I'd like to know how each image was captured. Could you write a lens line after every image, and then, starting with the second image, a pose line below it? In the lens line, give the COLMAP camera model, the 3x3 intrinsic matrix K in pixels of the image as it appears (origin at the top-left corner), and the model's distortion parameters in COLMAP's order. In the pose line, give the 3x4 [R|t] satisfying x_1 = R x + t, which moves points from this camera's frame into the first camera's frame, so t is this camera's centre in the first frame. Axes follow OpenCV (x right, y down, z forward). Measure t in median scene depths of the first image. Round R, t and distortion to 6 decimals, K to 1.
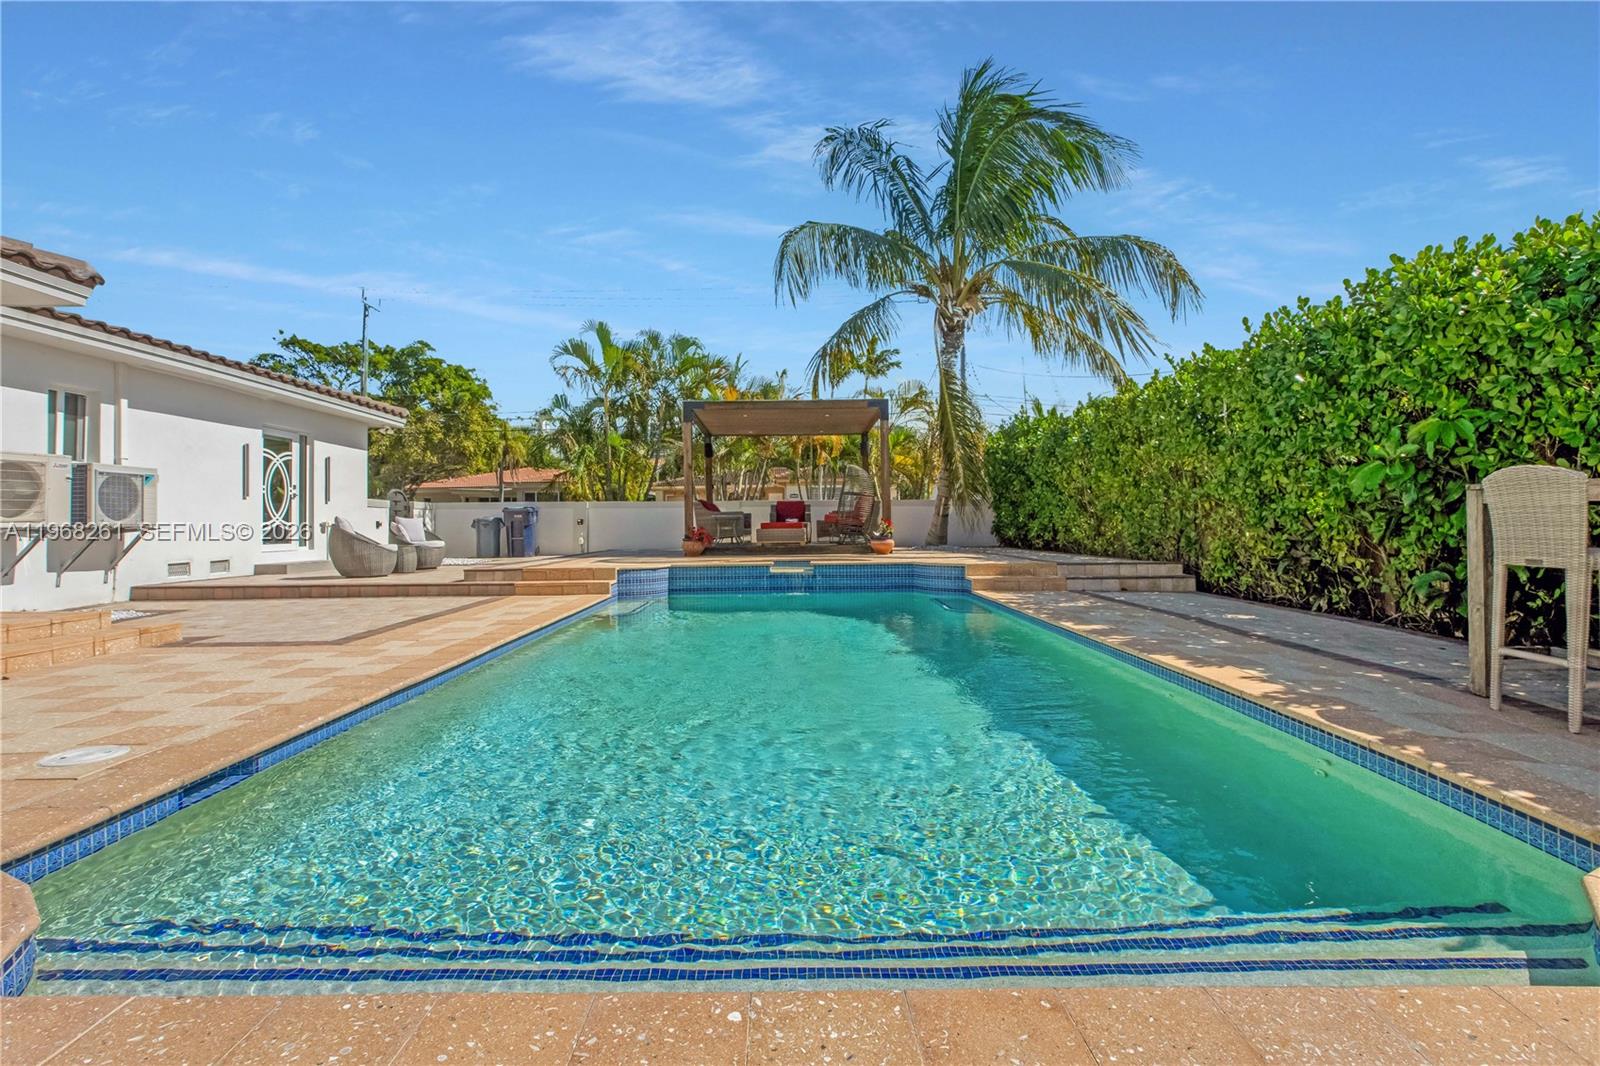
lens RADIAL K [[785.4, 0, 785.7], [0, 785.4, 486.3], [0, 0, 1]] dist [-0.002330, 0.000311]
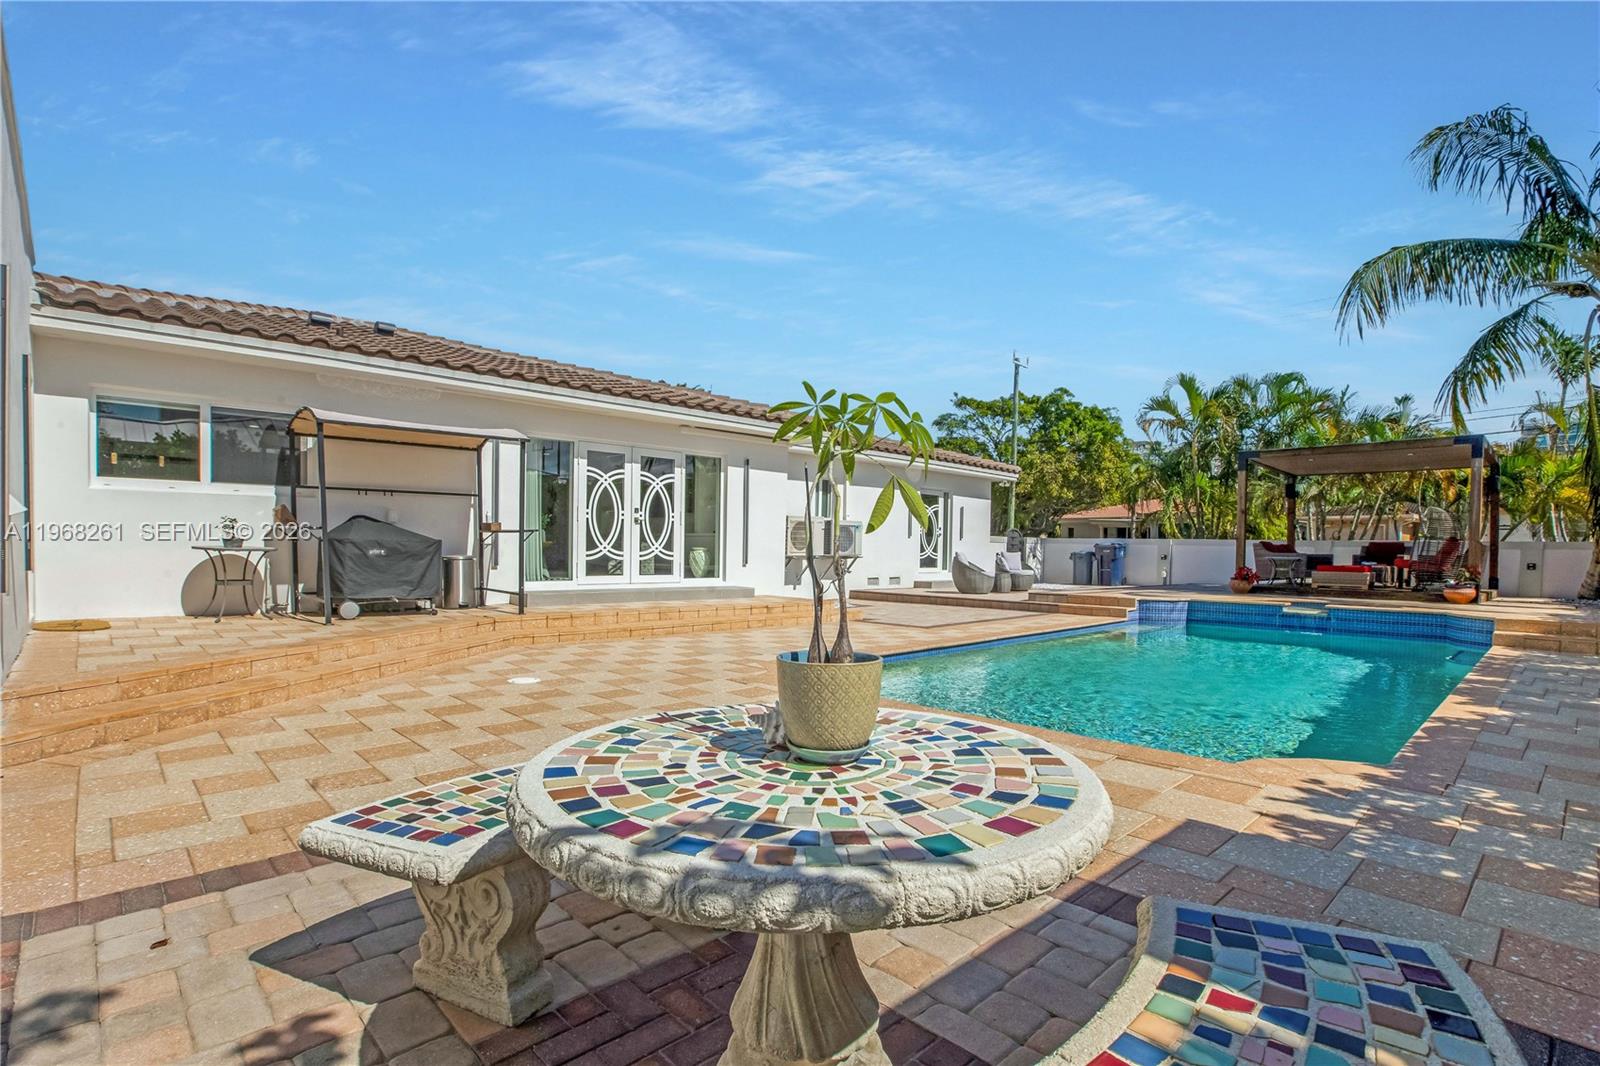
lens RADIAL K [[756.8, 0, 783.5], [0, 756.8, 528.2], [0, 0, 1]] dist [-0.029380, 0.000693]
pose [[0.693516, 0.003162, -0.720435, 0.174334], [0.010125, 0.999849, 0.014135, -0.022069], [0.720370, -0.017097, 0.693379, -0.172716]]
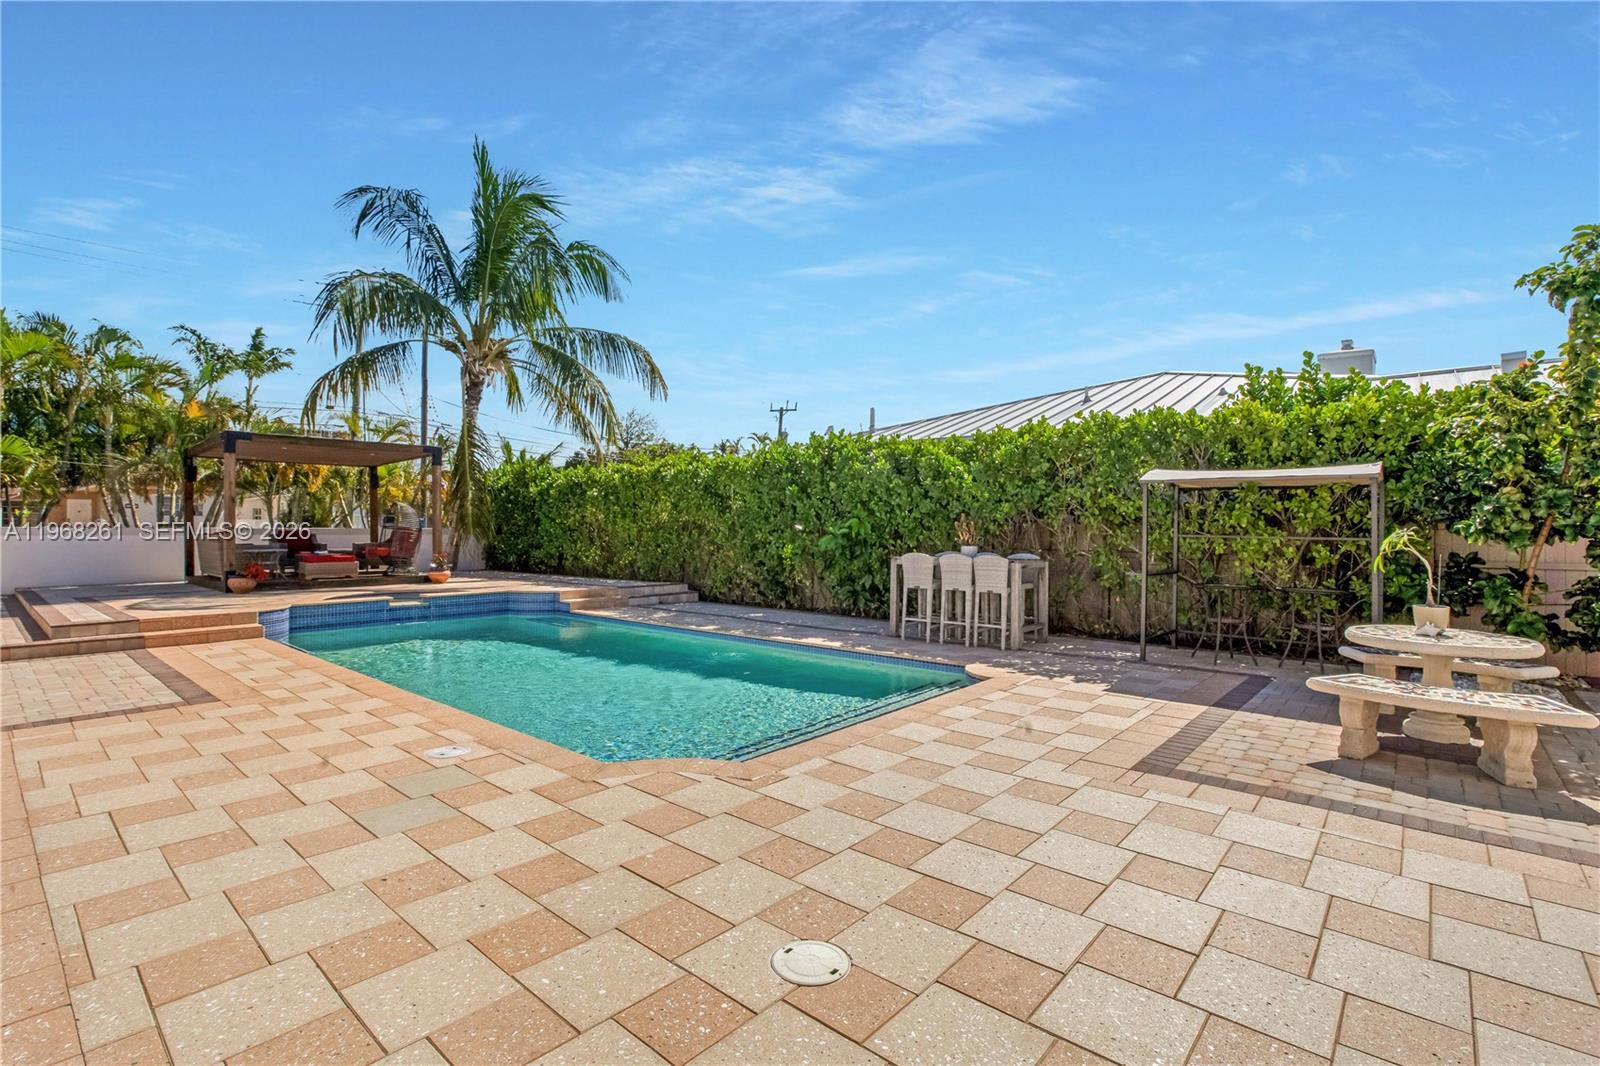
lens RADIAL K [[756.8, 0, 783.5], [0, 756.8, 528.2], [0, 0, 1]] dist [-0.029380, 0.000693]
pose [[0.706413, 0.006406, 0.707771, -0.267857], [-0.033624, 0.999134, 0.024517, -0.034072], [-0.707001, -0.041117, 0.706017, -0.116837]]
